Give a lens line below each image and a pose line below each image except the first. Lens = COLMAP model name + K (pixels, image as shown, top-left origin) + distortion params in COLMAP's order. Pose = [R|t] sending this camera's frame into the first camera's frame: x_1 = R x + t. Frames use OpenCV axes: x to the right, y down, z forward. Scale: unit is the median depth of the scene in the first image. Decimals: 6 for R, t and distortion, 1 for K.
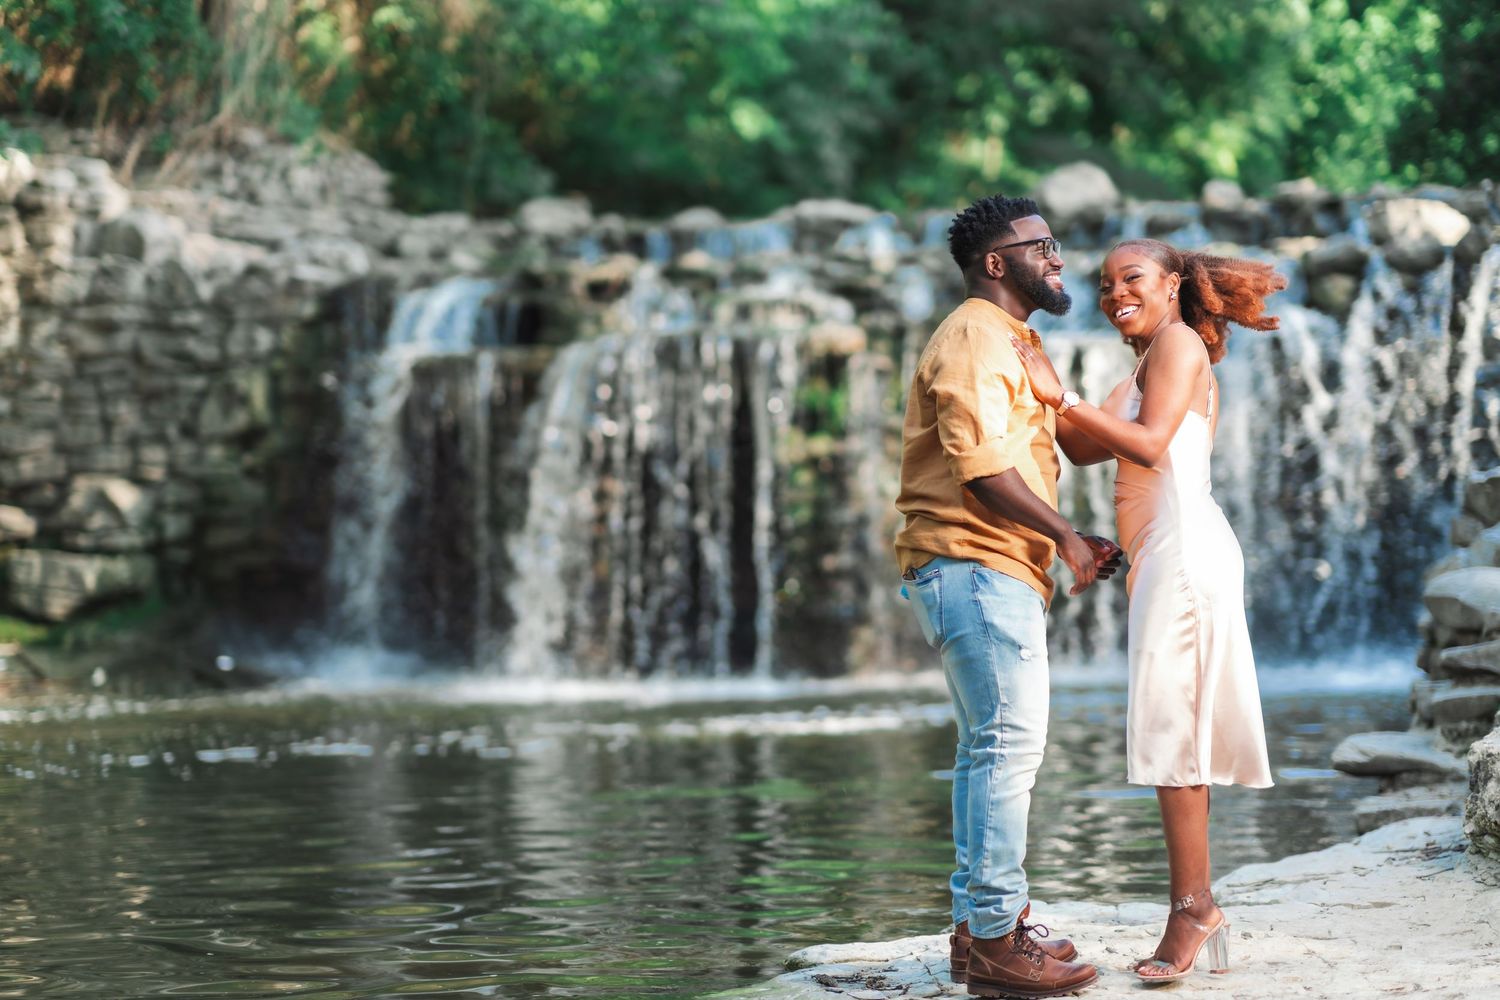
lens RADIAL K [[3730.3, 0, 749.3], [0, 3730.3, 498.7], [0, 0, 1]] dist [0.025784, 0.000000]
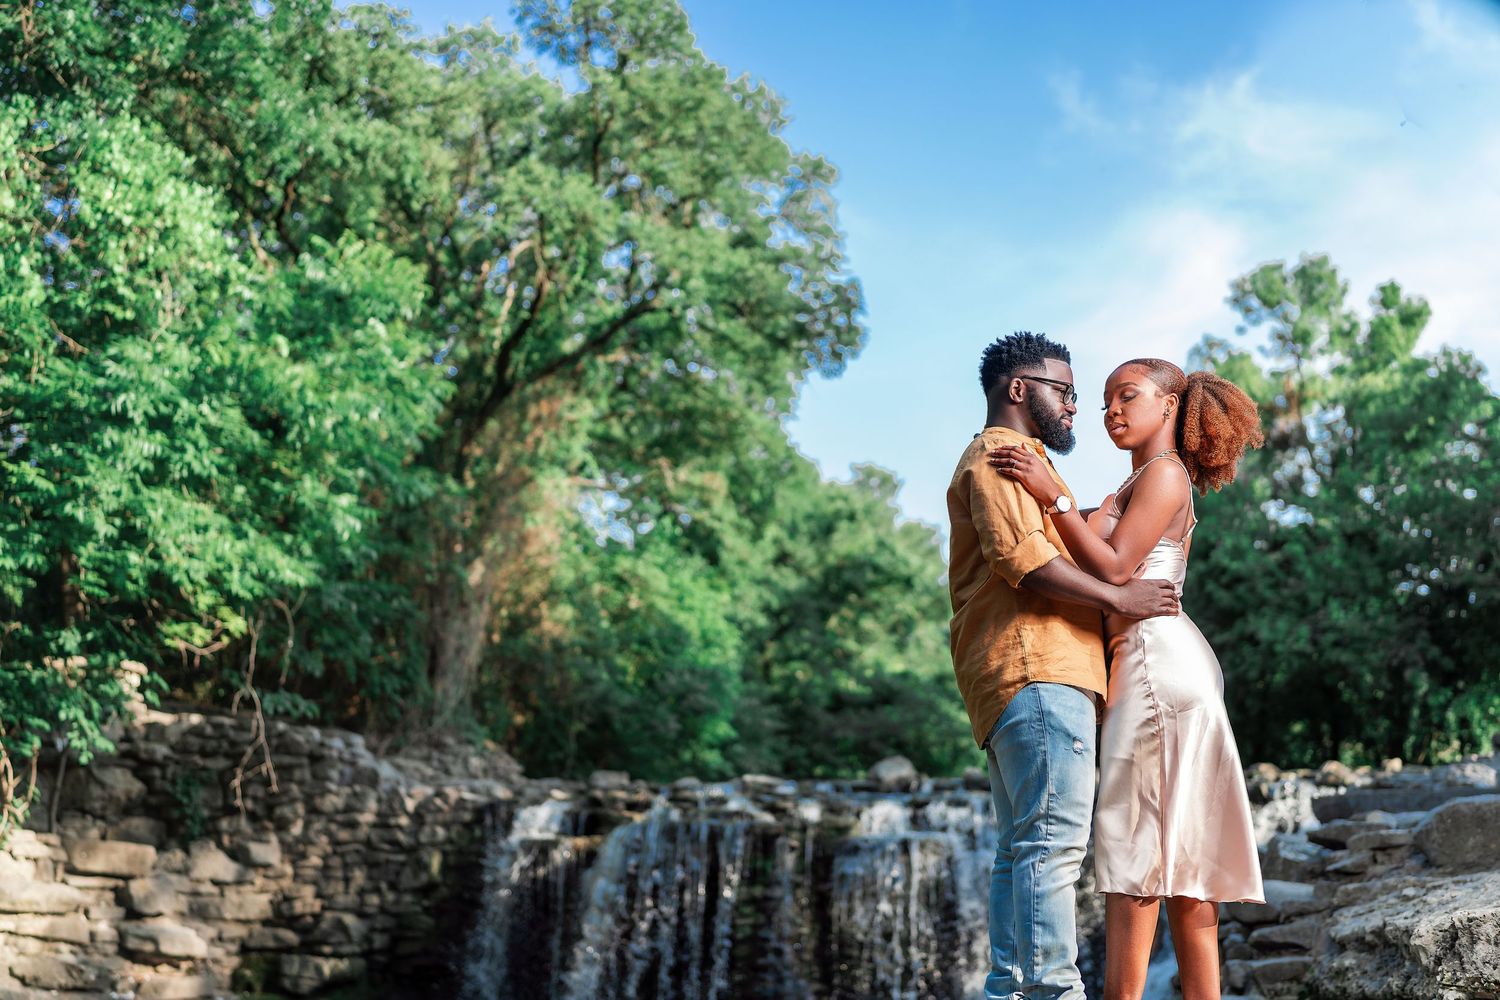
lens RADIAL K [[1653.9, 0, 753.0], [0, 1653.9, 502.2], [0, 0, 1]] dist [0.028729, 0.000000]
pose [[0.999161, 0.032812, 0.024499, -0.006959], [-0.023949, 0.953535, -0.300329, 0.039813], [-0.033215, 0.299490, 0.953521, 0.200682]]
